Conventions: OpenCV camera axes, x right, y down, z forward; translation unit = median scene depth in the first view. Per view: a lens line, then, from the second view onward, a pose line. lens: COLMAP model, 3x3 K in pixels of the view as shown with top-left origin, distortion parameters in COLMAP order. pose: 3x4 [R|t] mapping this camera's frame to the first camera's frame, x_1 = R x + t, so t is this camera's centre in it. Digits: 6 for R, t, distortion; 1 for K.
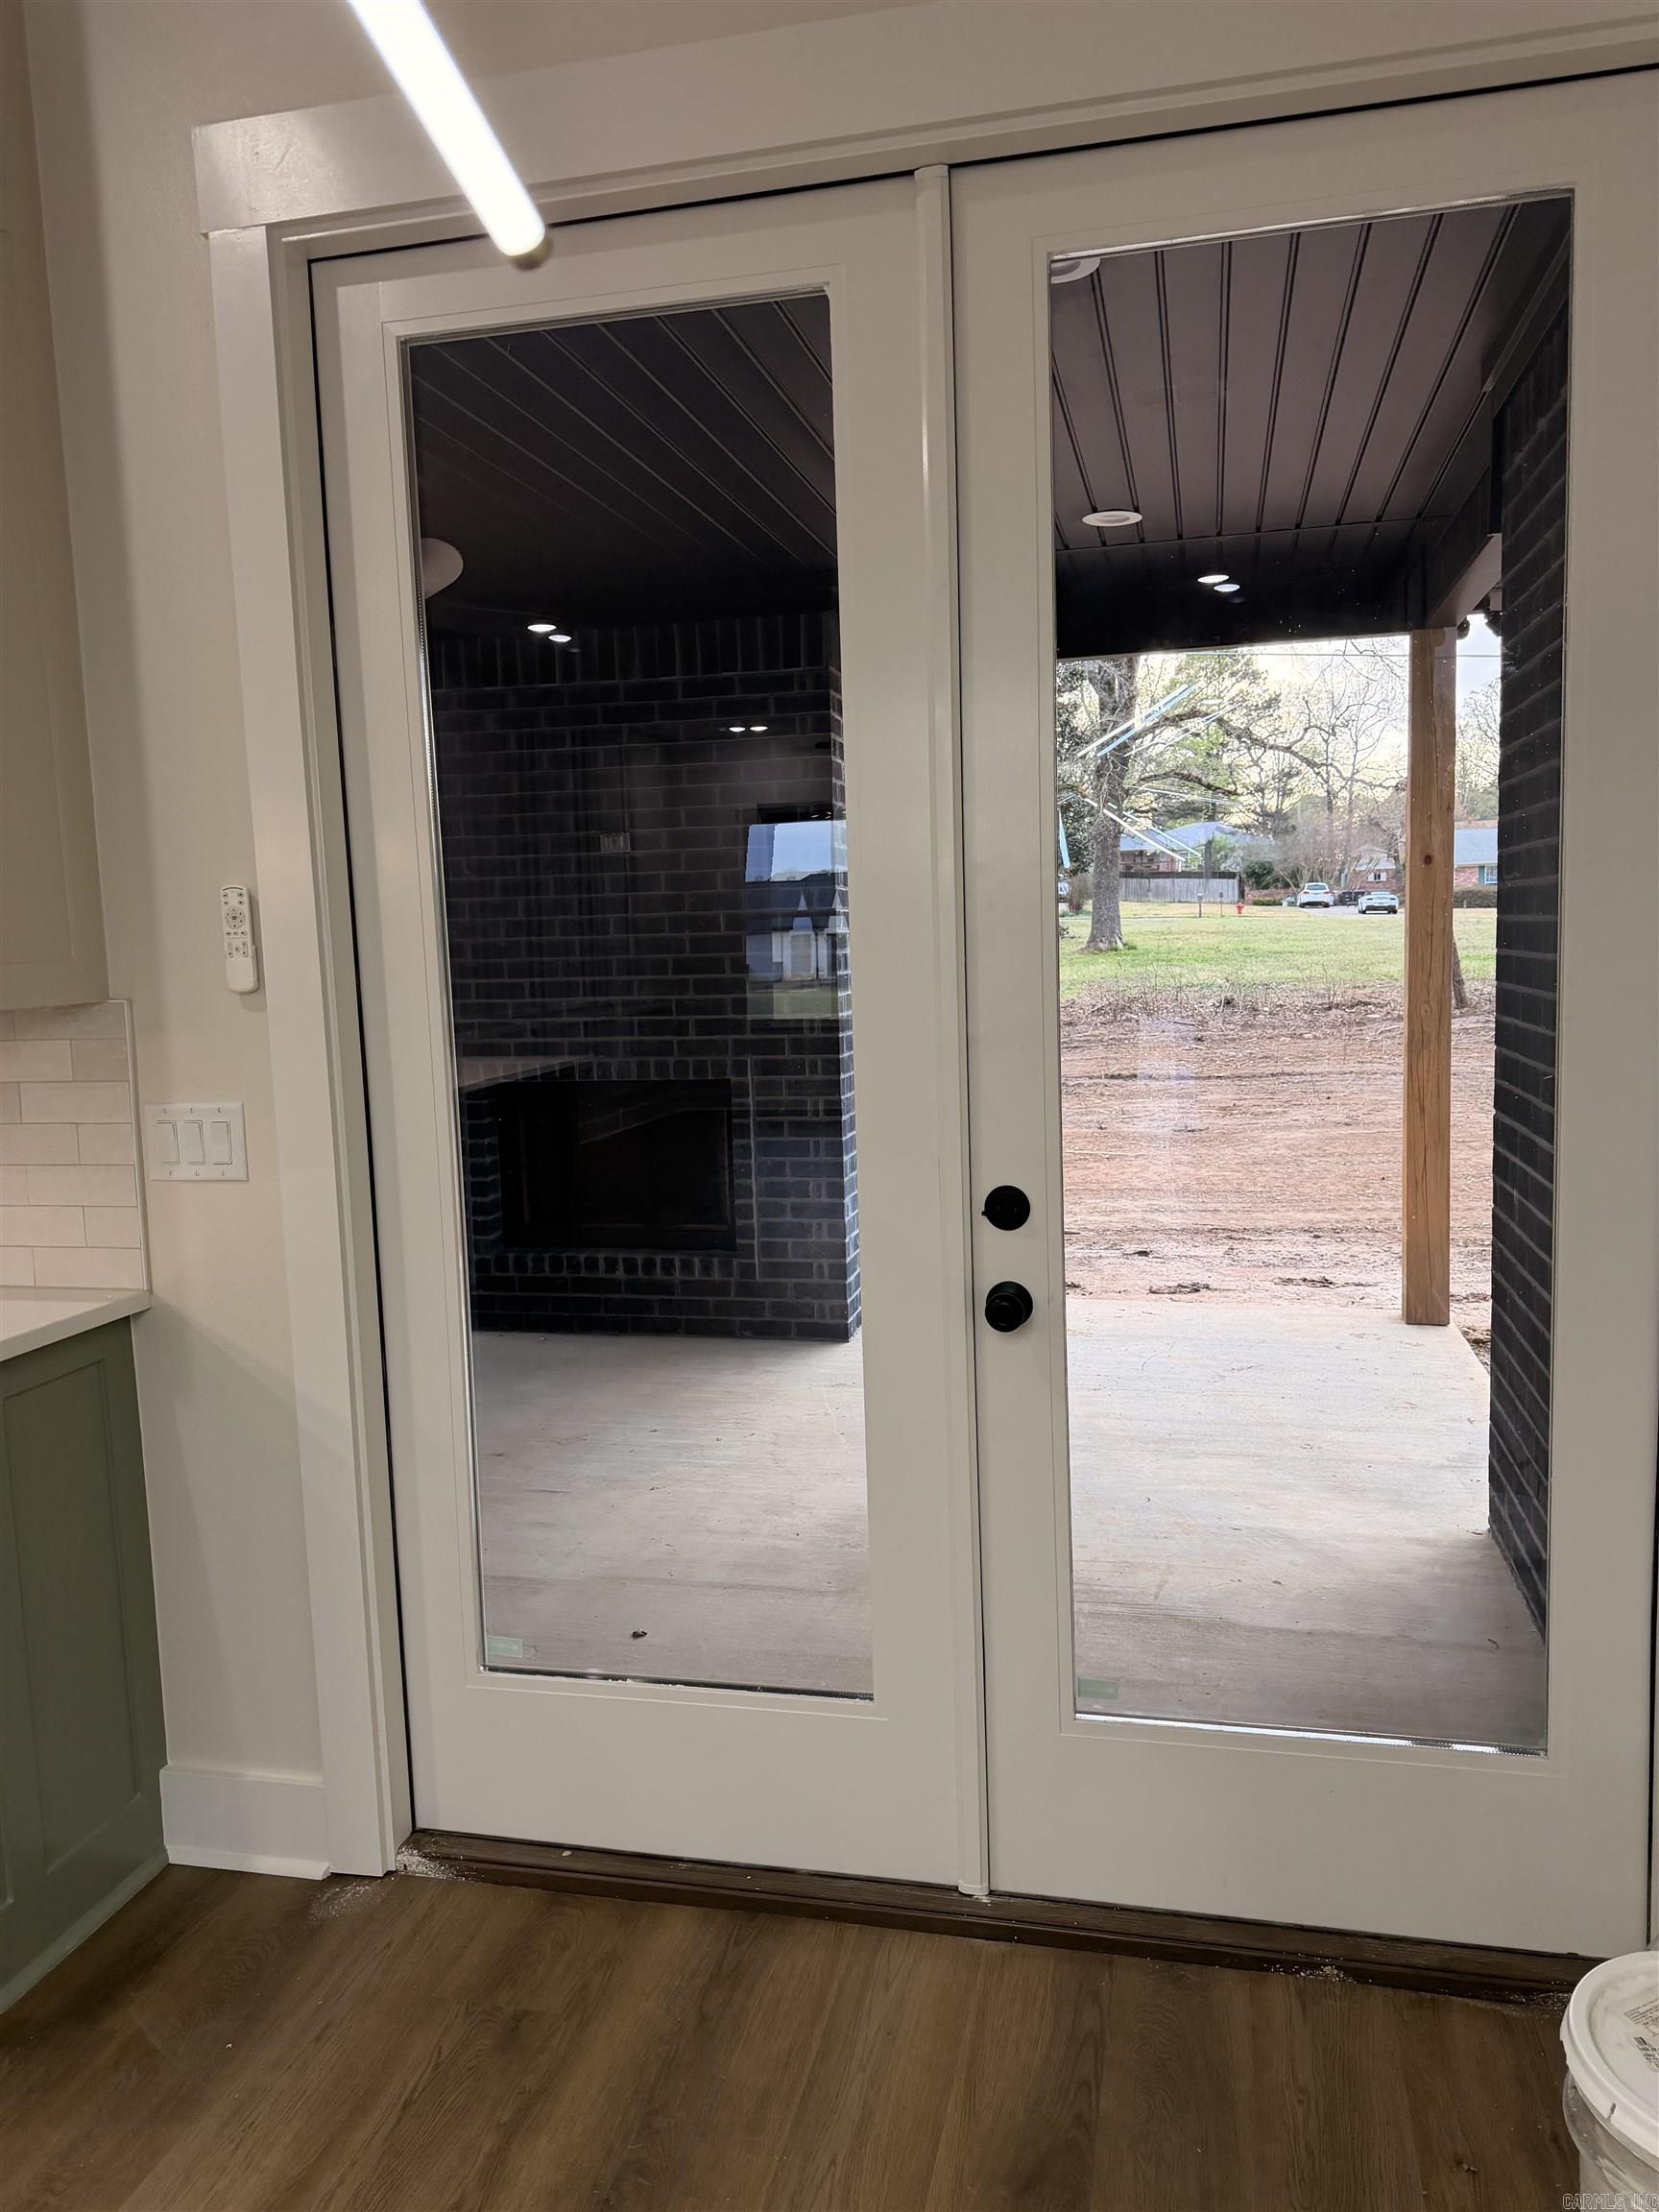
lens RADIAL K [[1536.7, 0, 820.2], [0, 1536.7, 1114.9], [0, 0, 1]] dist [0.171319, -0.334362]
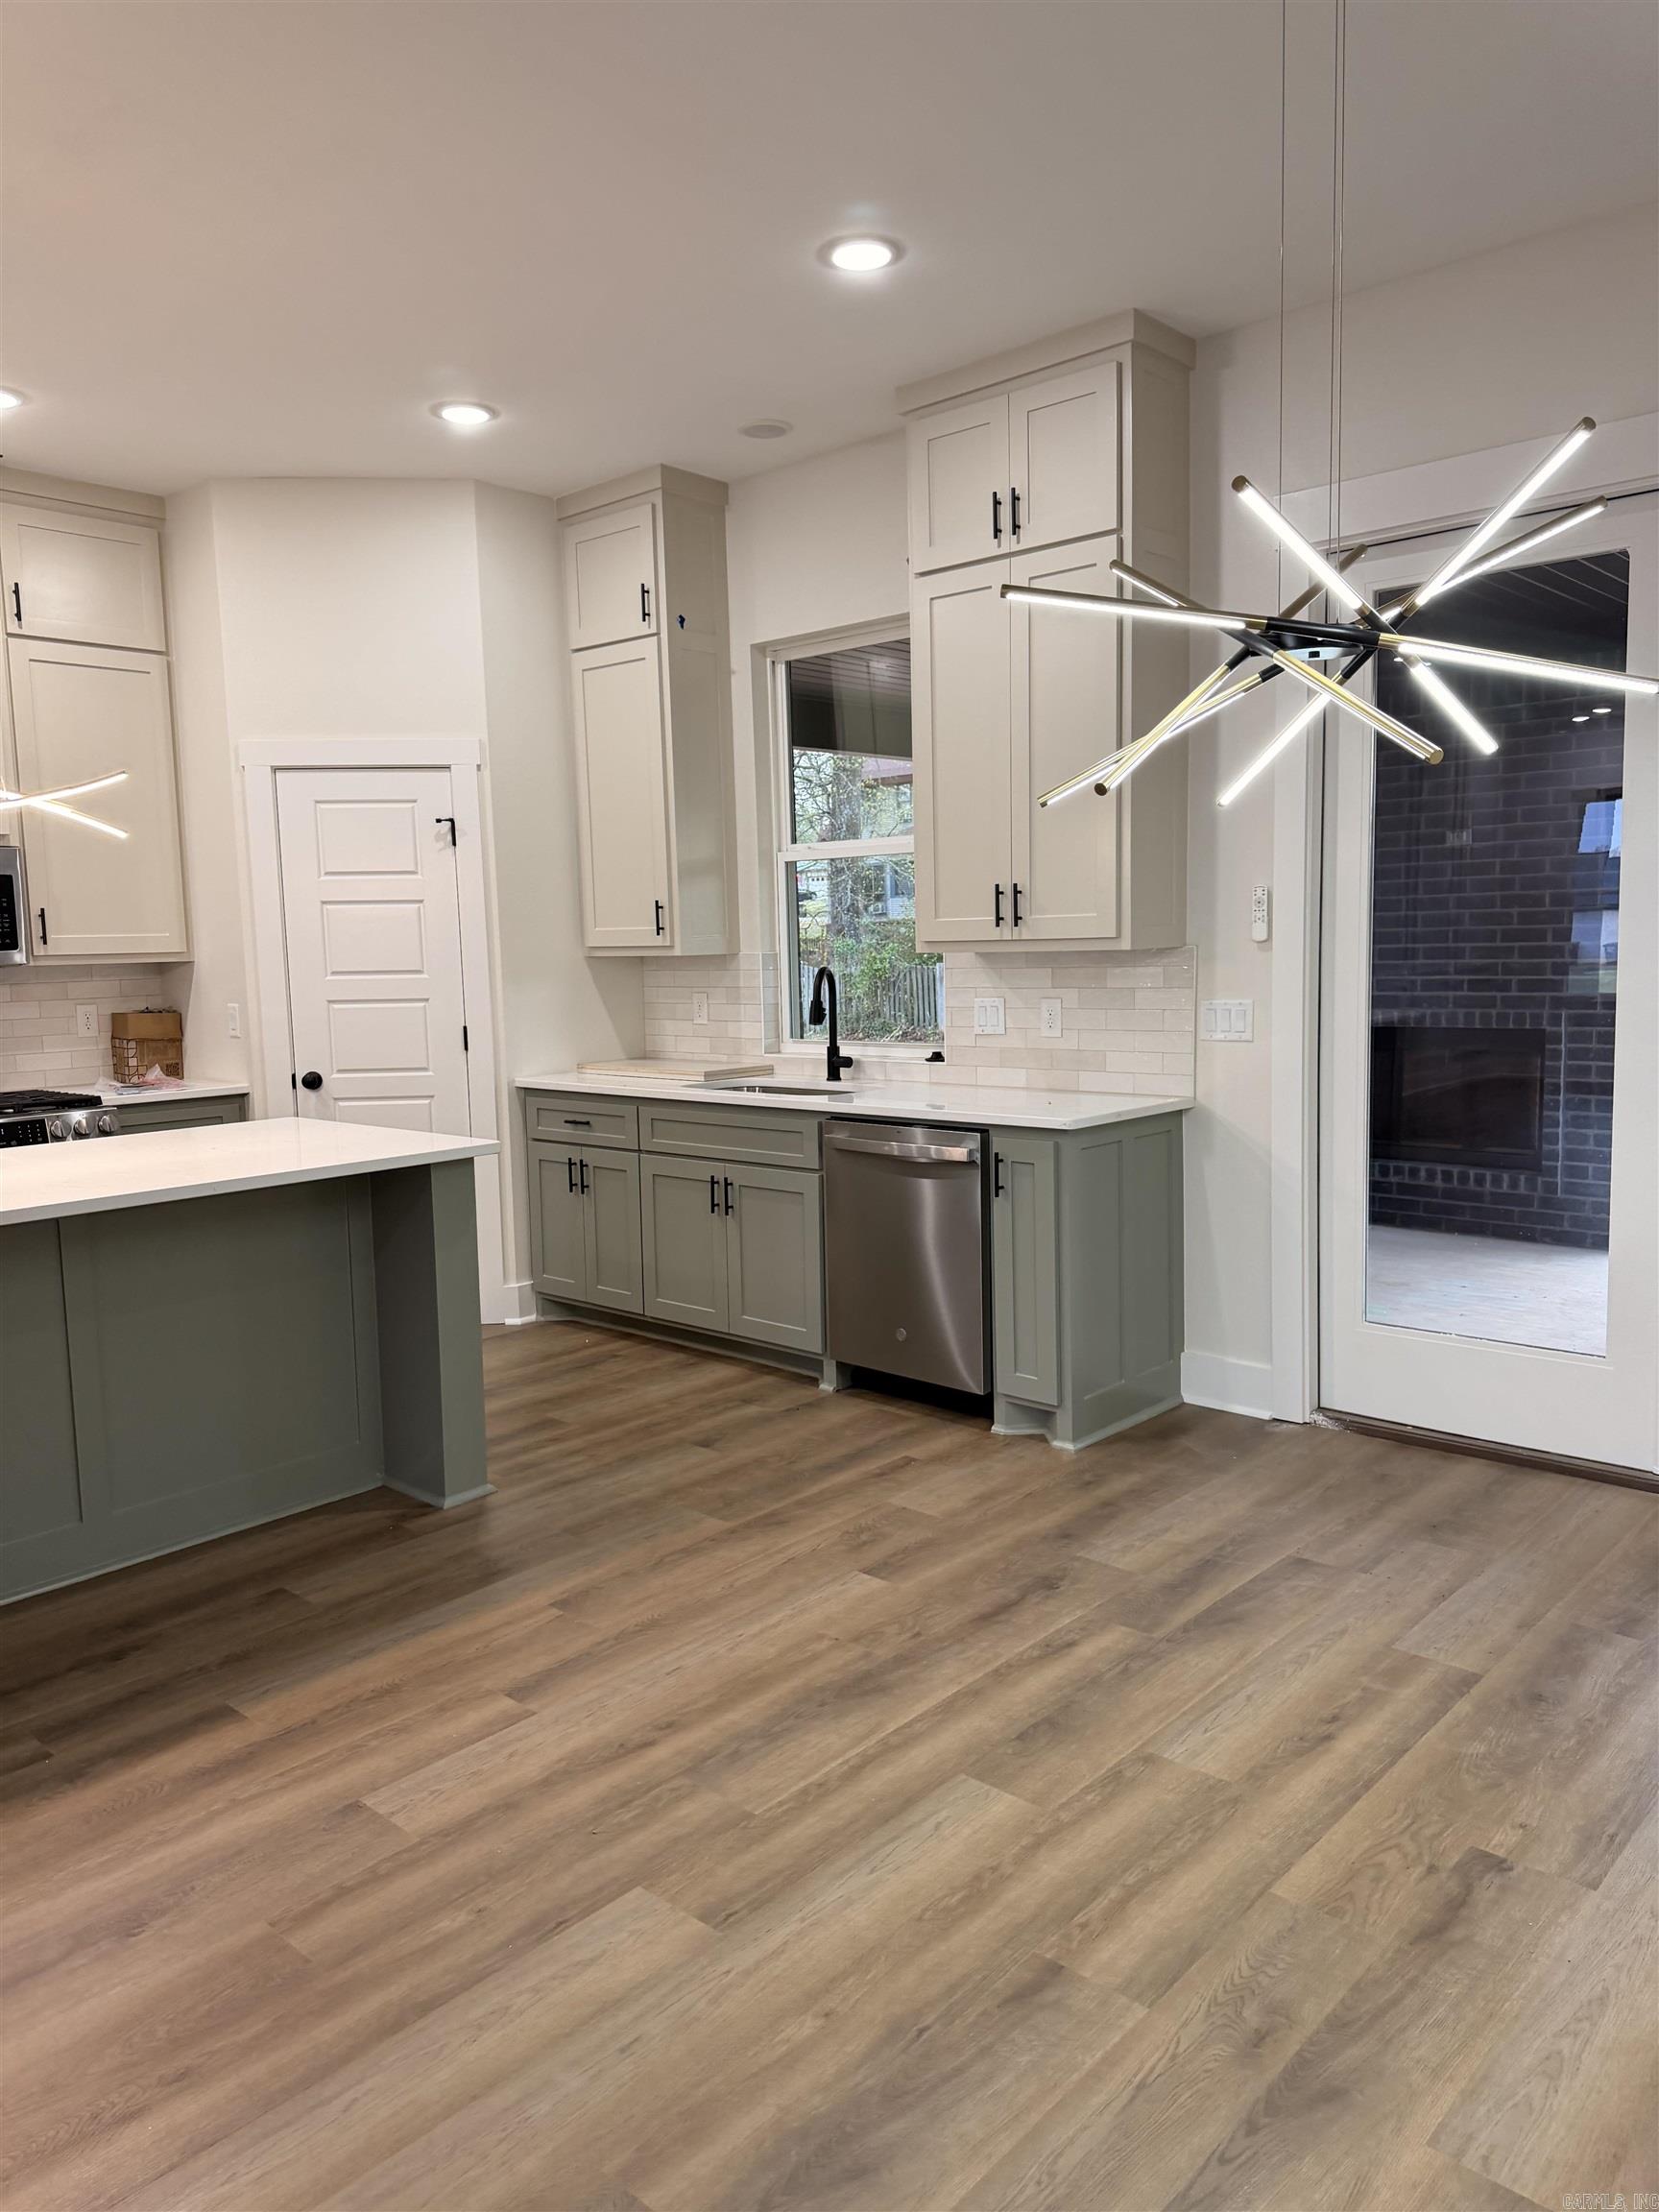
lens RADIAL K [[1560.7, 0, 851.5], [0, 1560.7, 1121.5], [0, 0, 1]] dist [0.033980, -0.038181]
pose [[0.885706, 0.063540, -0.459879, 0.030484], [-0.055448, 0.997977, 0.031097, 0.041726], [0.460924, -0.002044, 0.887437, -0.352978]]
